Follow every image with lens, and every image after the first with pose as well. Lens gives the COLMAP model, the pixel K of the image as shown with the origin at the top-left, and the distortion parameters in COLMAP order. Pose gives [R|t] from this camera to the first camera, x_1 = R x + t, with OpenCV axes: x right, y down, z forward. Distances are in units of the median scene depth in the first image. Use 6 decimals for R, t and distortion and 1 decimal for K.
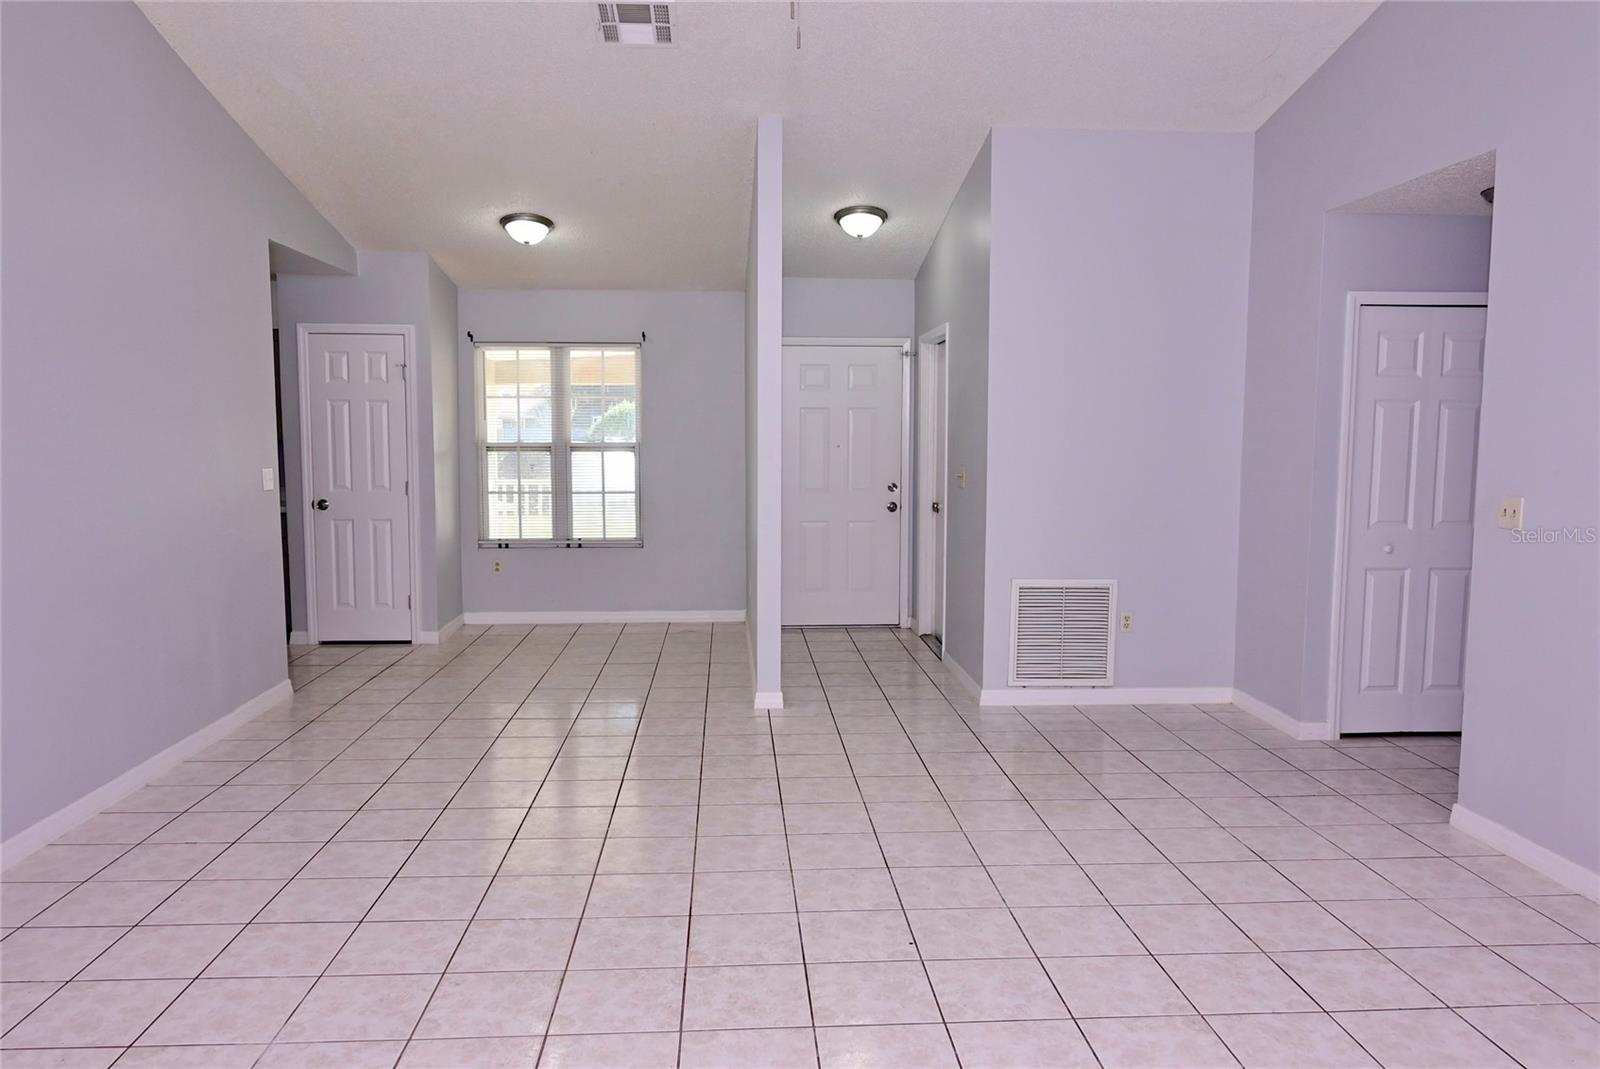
lens RADIAL K [[1087.5, 0, 805.1], [0, 1087.5, 536.2], [0, 0, 1]] dist [-0.010013, 0.002343]
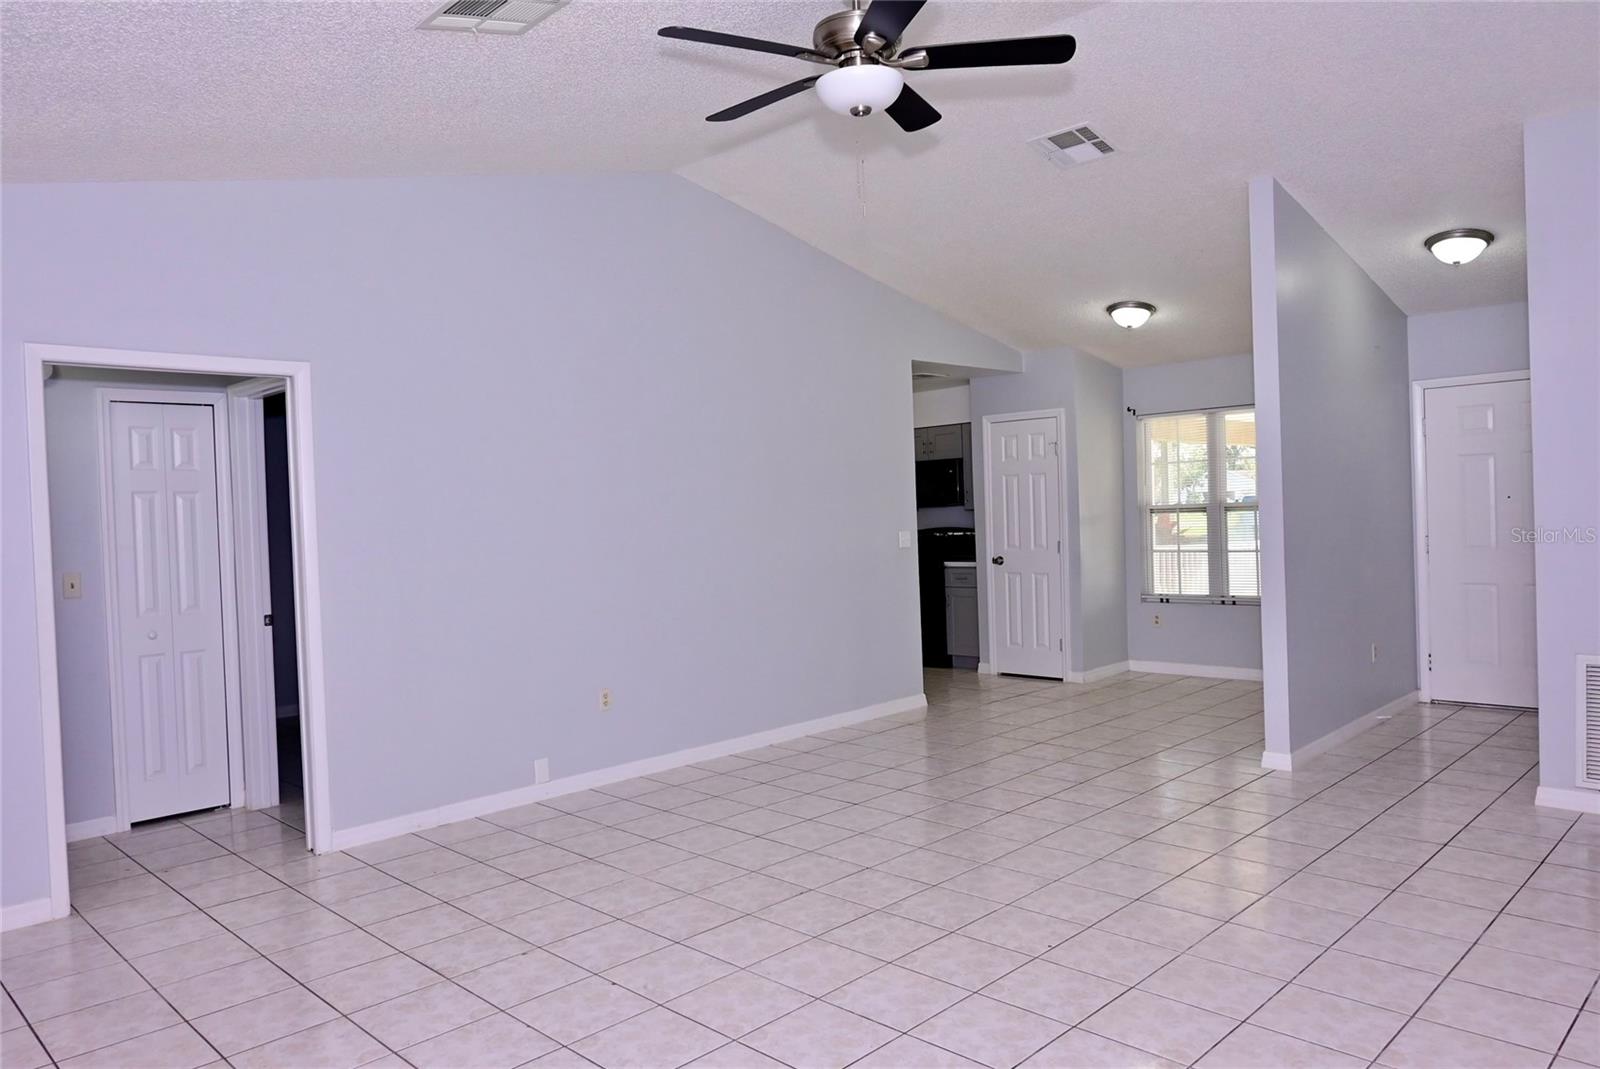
lens RADIAL K [[1087.5, 0, 805.1], [0, 1087.5, 536.2], [0, 0, 1]] dist [-0.010013, 0.002343]
pose [[0.664216, -0.011211, -0.747457, 0.323681], [-0.032428, 0.998514, -0.043794, 0.004312], [0.746837, 0.053327, 0.662865, 0.020040]]
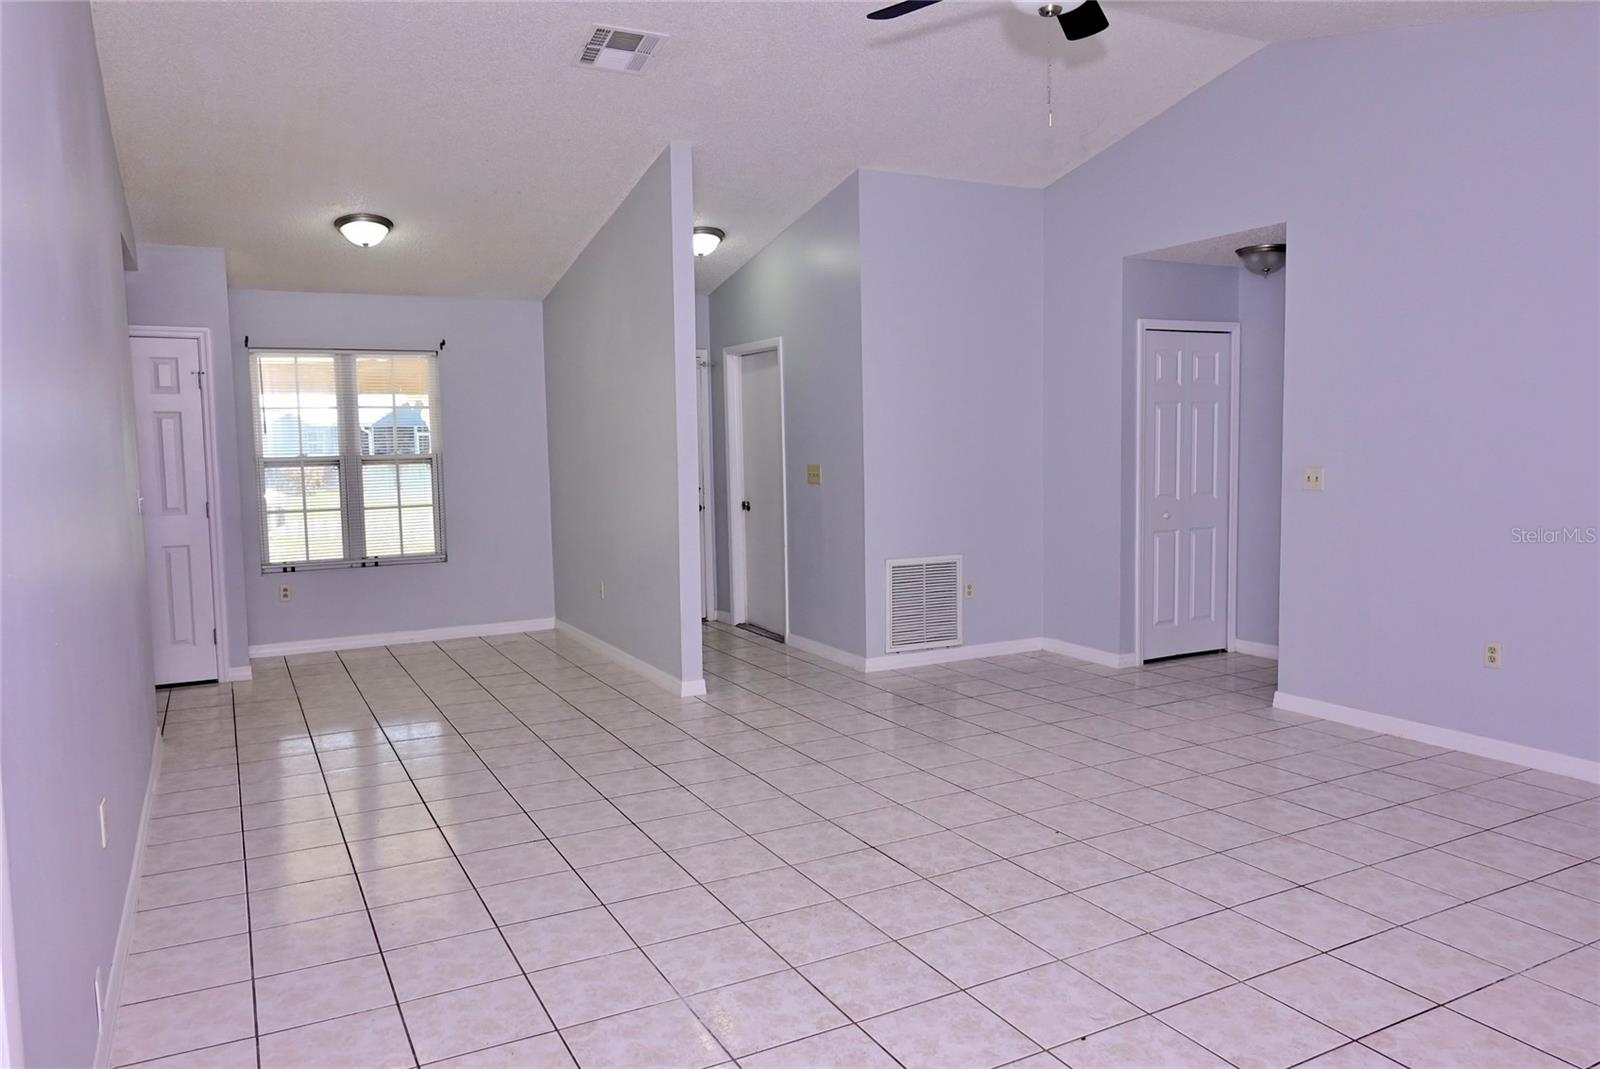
lens RADIAL K [[1087.5, 0, 805.1], [0, 1087.5, 536.2], [0, 0, 1]] dist [-0.010013, 0.002343]
pose [[0.913441, -0.055948, 0.403108, -0.275512], [0.059852, 0.998203, 0.002920, 0.004582], [-0.402547, 0.021460, 0.915148, -0.017517]]
